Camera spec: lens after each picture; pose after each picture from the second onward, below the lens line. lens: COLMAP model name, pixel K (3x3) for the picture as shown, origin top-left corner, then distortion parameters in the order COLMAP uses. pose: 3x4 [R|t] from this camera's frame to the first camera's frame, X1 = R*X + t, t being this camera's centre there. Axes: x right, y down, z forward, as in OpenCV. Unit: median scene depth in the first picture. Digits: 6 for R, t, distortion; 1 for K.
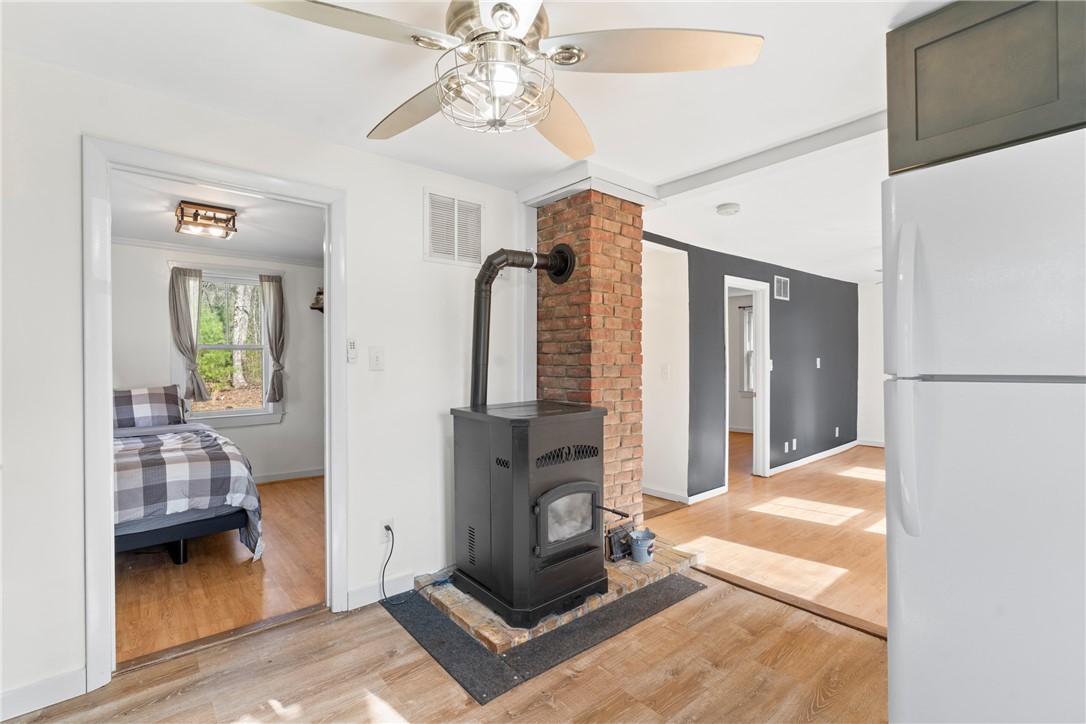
lens RADIAL K [[482.7, 0, 543.0], [0, 482.7, 362.0], [0, 0, 1]] dist [0.001311, -0.000173]
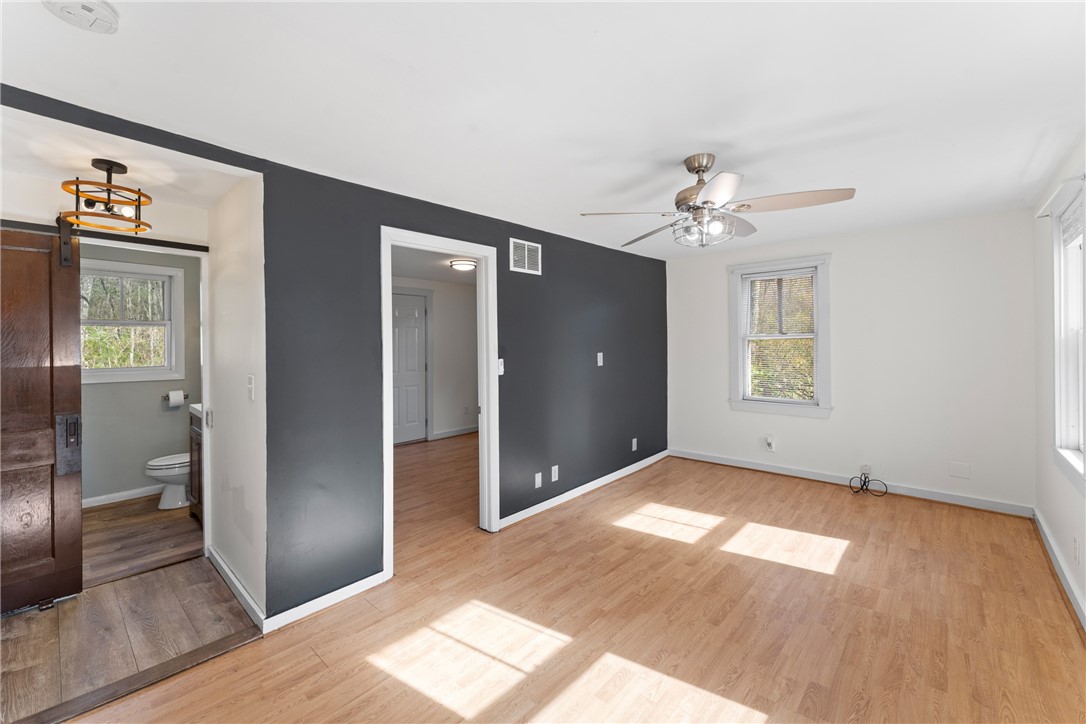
lens RADIAL K [[443.4, 0, 536.7], [0, 443.4, 340.0], [0, 0, 1]] dist [0.000749, -0.000094]
pose [[0.990712, -0.006620, 0.135817, 0.721141], [0.008827, 0.999838, -0.015654, -0.034701], [-0.135692, 0.016708, 0.990610, 0.605452]]
